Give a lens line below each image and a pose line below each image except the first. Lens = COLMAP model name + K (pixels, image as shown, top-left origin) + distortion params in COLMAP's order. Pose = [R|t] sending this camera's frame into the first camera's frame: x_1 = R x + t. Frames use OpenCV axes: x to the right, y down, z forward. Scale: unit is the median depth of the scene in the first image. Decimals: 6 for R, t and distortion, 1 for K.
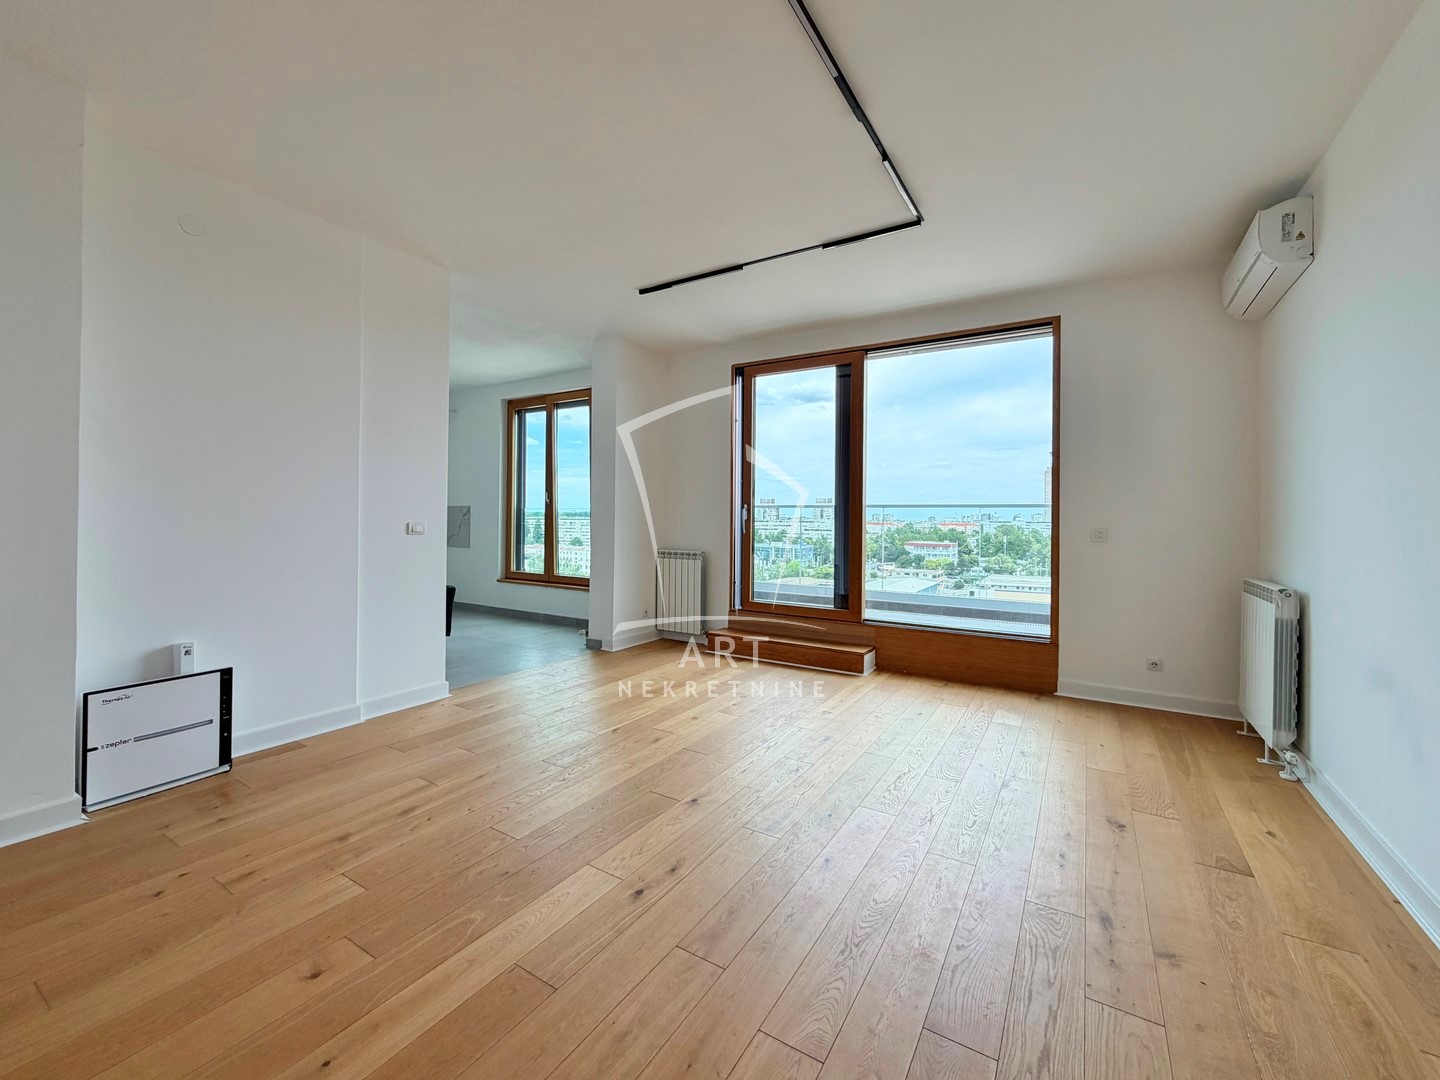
lens RADIAL K [[622.8, 0, 734.2], [0, 622.8, 516.8], [0, 0, 1]] dist [-0.000411, -0.000087]
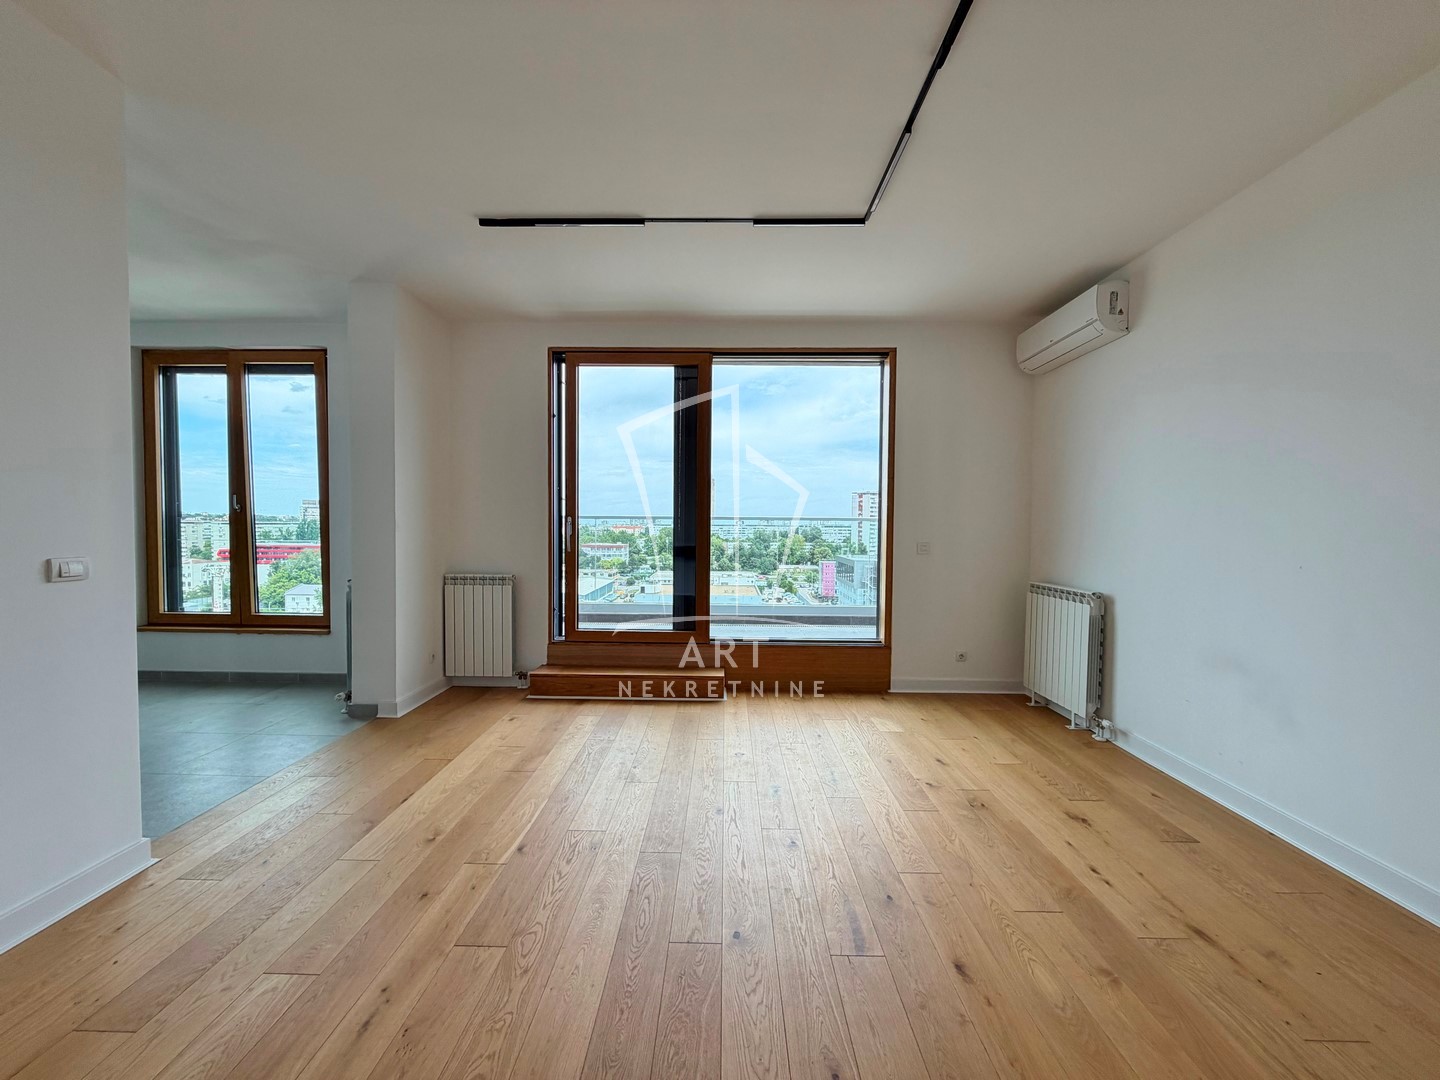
lens RADIAL K [[580.1, 0, 734.2], [0, 580.1, 544.4], [0, 0, 1]] dist [-0.000654, -0.000053]
pose [[0.854650, -0.019654, 0.518832, -0.195149], [-0.002647, 0.999105, 0.042209, -0.016238], [-0.519197, -0.037447, 0.853834, 0.205772]]
